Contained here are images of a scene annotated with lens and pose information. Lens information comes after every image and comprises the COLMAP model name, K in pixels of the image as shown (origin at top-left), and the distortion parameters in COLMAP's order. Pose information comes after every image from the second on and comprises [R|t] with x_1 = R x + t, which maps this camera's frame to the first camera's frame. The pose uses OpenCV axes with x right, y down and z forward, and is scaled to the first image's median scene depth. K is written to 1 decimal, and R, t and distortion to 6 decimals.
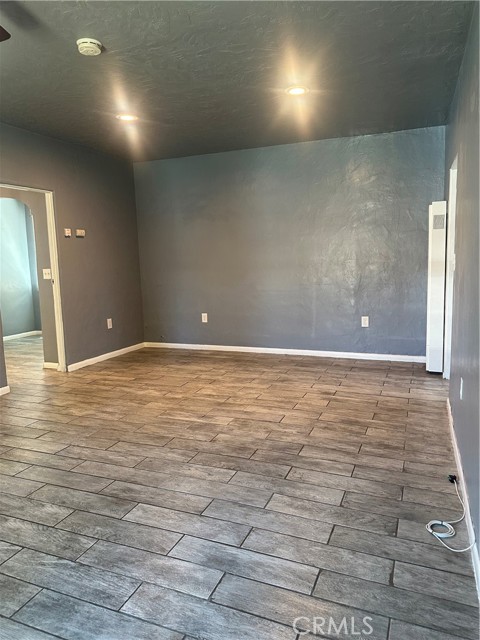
lens RADIAL K [[475.8, 0, 240.0], [0, 475.8, 320.0], [0, 0, 1]] dist [0.008740, -0.057278]
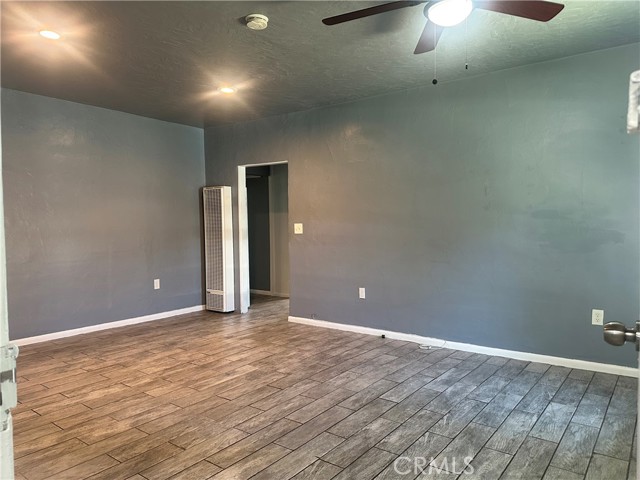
lens RADIAL K [[455.9, 0, 320.0], [0, 455.9, 240.0], [0, 0, 1]] dist [0.001860, -0.151657]
pose [[0.281088, -0.034334, 0.959068, -1.084766], [0.152008, 0.988337, -0.009170, -0.058397], [-0.947567, 0.148364, 0.283028, 0.516654]]
